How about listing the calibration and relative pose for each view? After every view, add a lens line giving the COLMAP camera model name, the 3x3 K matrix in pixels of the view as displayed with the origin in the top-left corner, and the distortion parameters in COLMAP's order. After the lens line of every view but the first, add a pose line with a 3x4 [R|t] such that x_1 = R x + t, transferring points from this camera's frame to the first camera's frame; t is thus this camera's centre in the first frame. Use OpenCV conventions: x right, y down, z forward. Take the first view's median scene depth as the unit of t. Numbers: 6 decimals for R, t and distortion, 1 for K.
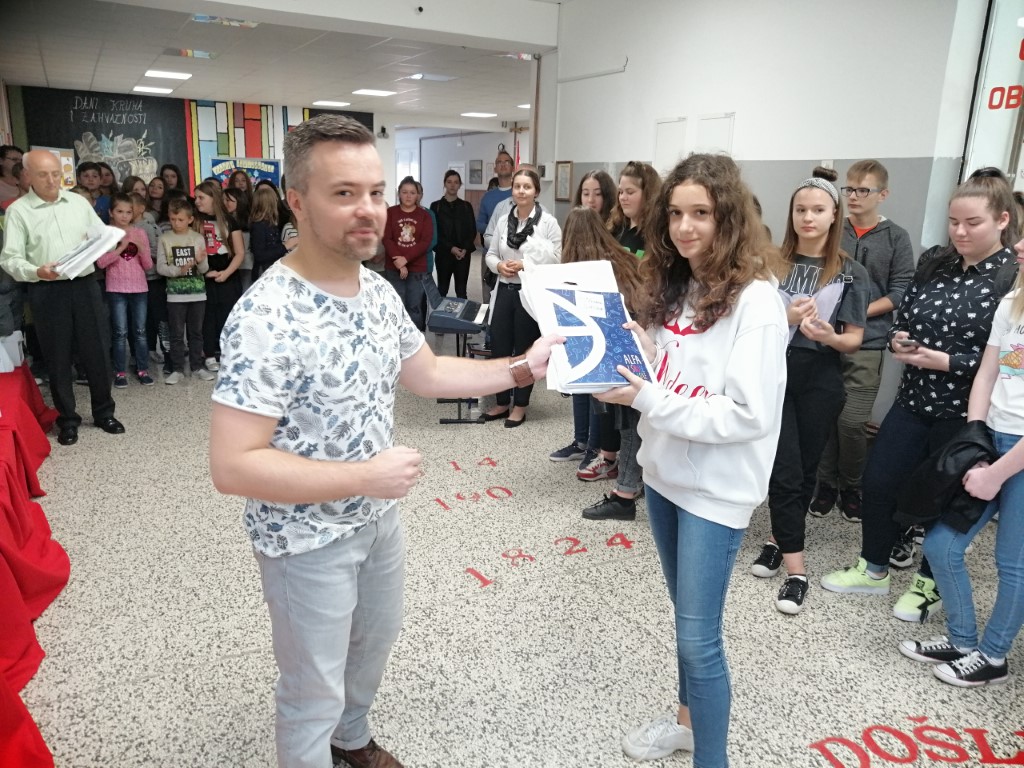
lens RADIAL K [[796.6, 0, 507.9], [0, 796.6, 382.3], [0, 0, 1]] dist [-0.016053, 0.049313]
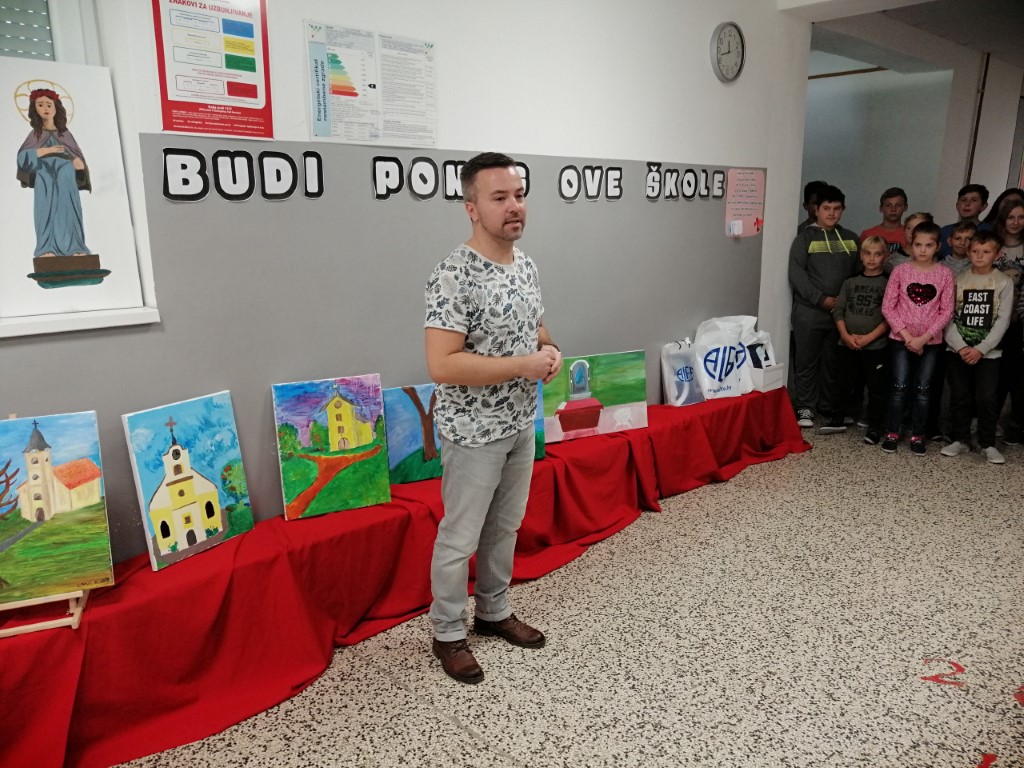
lens RADIAL K [[796.6, 0, 508.6], [0, 796.6, 379.9], [0, 0, 1]] dist [-0.016053, 0.049313]
pose [[0.279568, 0.176716, -0.943723, 0.348854], [-0.220627, 0.968437, 0.115986, -0.114058], [0.934433, 0.175785, 0.309732, 0.550150]]
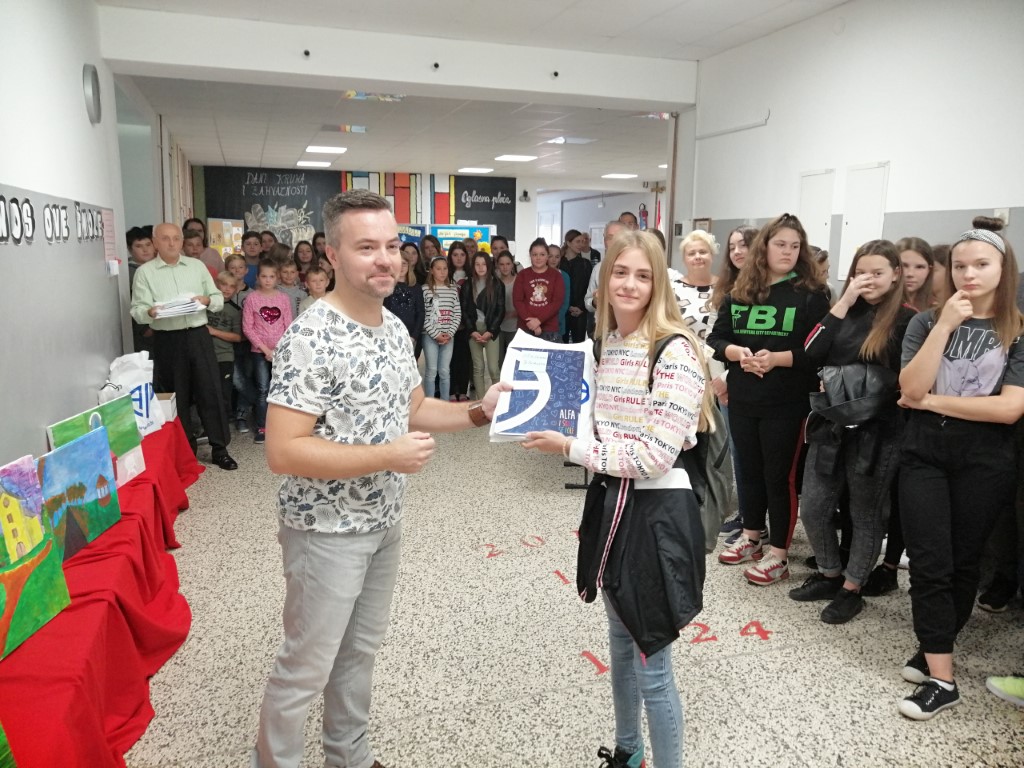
lens RADIAL K [[796.6, 0, 508.4], [0, 796.6, 379.0], [0, 0, 1]] dist [-0.016053, 0.049313]
pose [[0.984443, 0.010521, -0.175392, 0.021716], [-0.024005, 0.996899, -0.074938, -0.010637], [0.174059, 0.077982, 0.981643, 0.049532]]
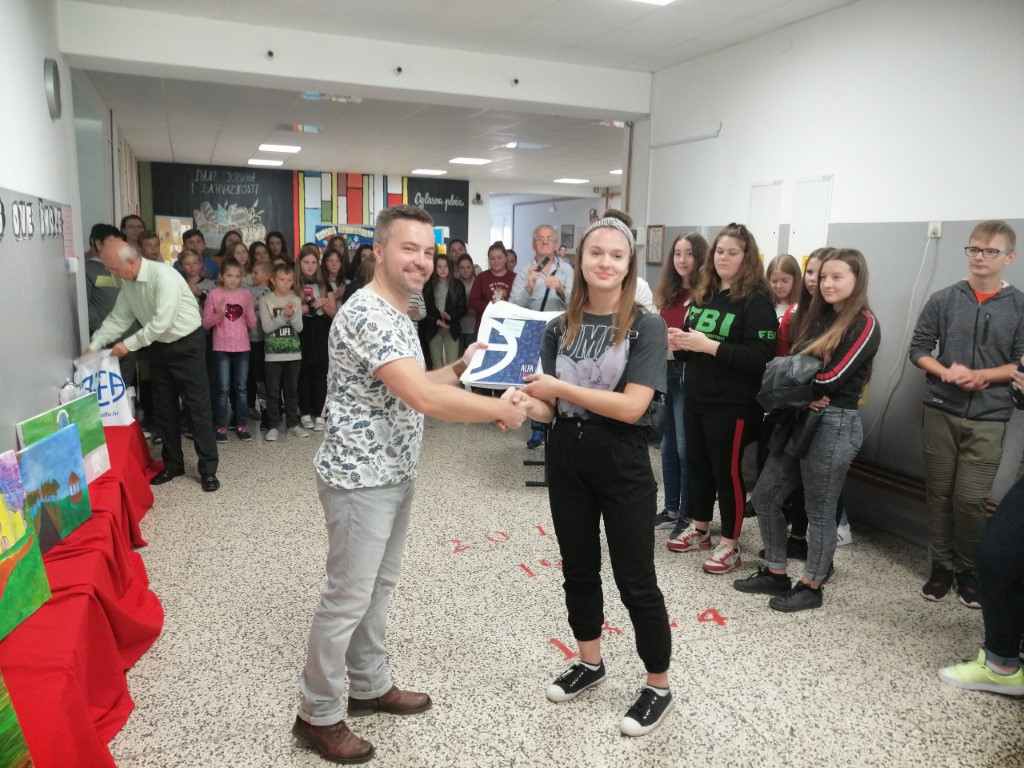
lens RADIAL K [[796.6, 0, 508.6], [0, 796.6, 382.0], [0, 0, 1]] dist [-0.016053, 0.049313]
pose [[0.993789, 0.014334, -0.110351, -0.000183], [-0.022810, 0.996852, -0.075932, -0.002965], [0.108915, 0.077977, 0.990988, 0.010661]]
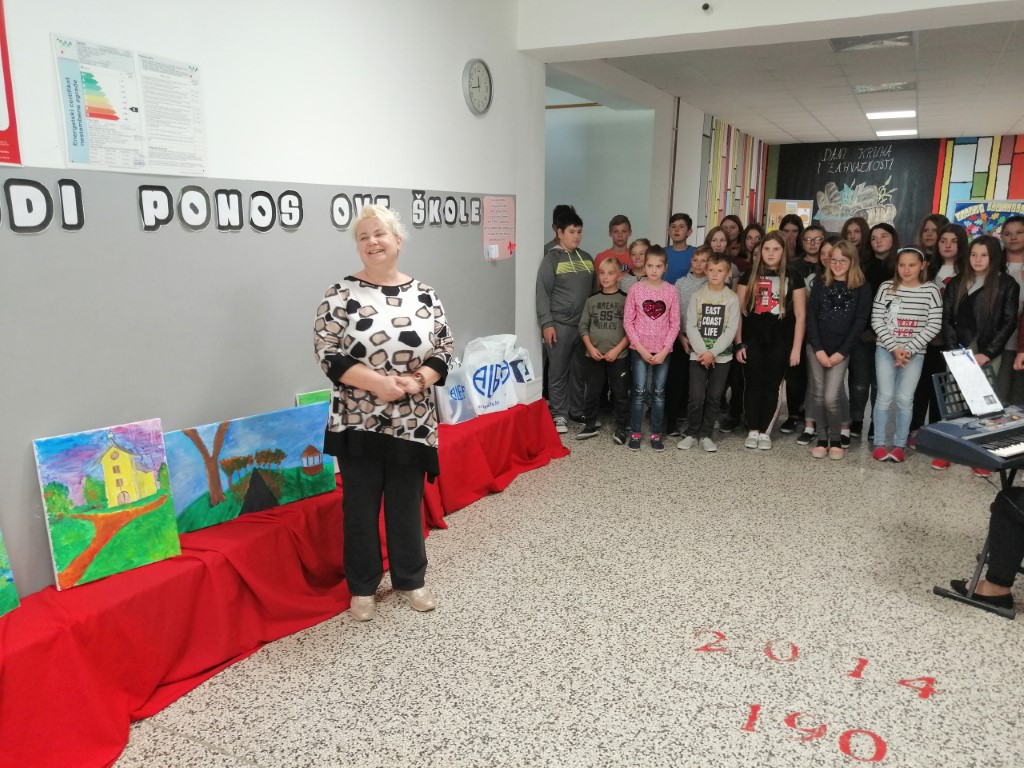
lens RADIAL K [[796.6, 0, 505.5], [0, 796.6, 381.3], [0, 0, 1]] dist [-0.016053, 0.049313]
pose [[0.574424, 0.139431, -0.806595, 0.335726], [-0.186421, 0.981775, 0.036952, -0.120924], [0.797047, 0.129140, 0.589948, 0.482972]]
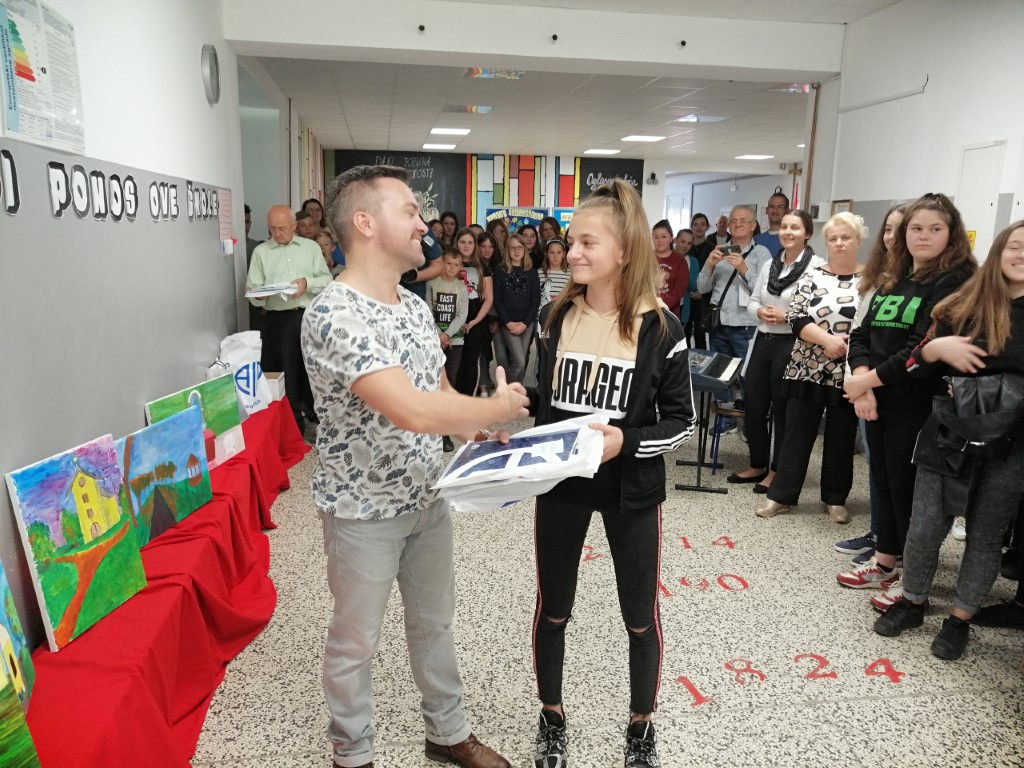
lens RADIAL K [[796.6, 0, 507.6], [0, 796.6, 379.6], [0, 0, 1]] dist [-0.016053, 0.049313]
pose [[0.944382, 0.048472, -0.325257, 0.034026], [-0.067814, 0.996524, -0.048390, -0.024073], [0.321781, 0.067755, 0.944387, 0.127543]]
